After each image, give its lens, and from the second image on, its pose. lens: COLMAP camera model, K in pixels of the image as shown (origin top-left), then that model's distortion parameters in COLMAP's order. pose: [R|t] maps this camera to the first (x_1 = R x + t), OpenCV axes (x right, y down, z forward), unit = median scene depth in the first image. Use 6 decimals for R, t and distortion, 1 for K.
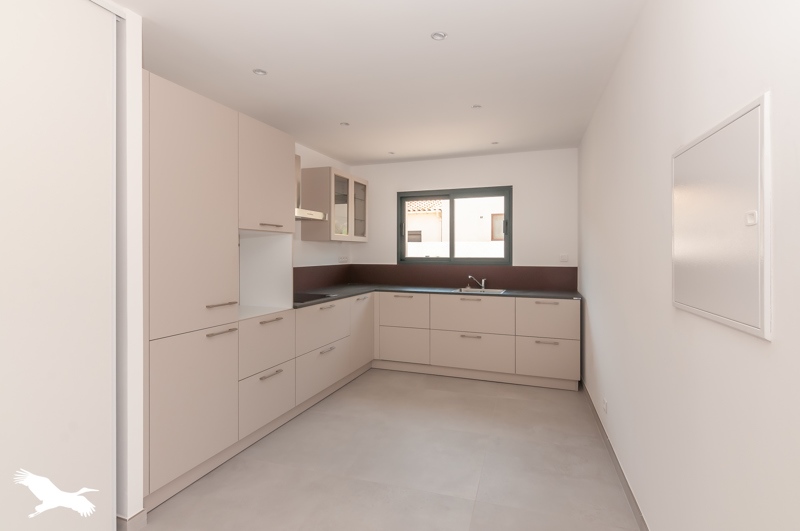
lens RADIAL K [[372.9, 0, 422.0], [0, 372.9, 253.9], [0, 0, 1]] dist [-0.001082, -0.000160]
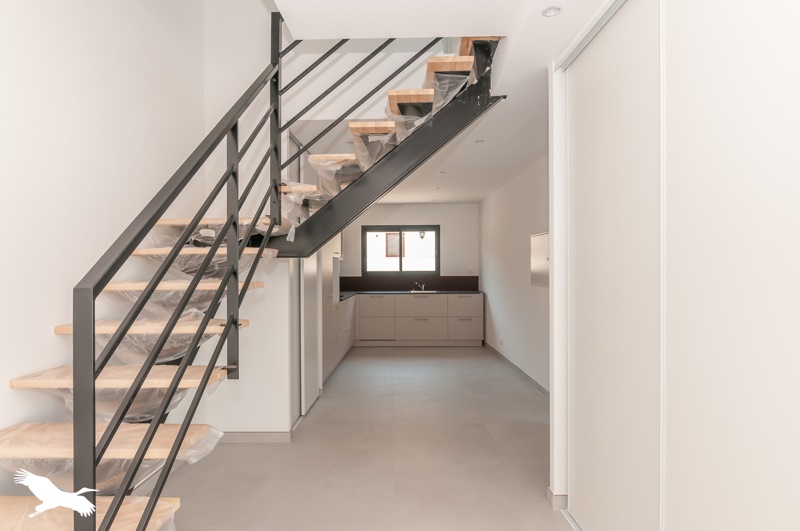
lens RADIAL K [[450.5, 0, 402.3], [0, 450.5, 267.2], [0, 0, 1]] dist [0.001972, 0.000157]
pose [[0.950346, -0.006224, 0.311132, -0.504372], [0.008406, 0.999949, -0.005671, 0.005532], [-0.311081, 0.008004, 0.950350, -0.759397]]
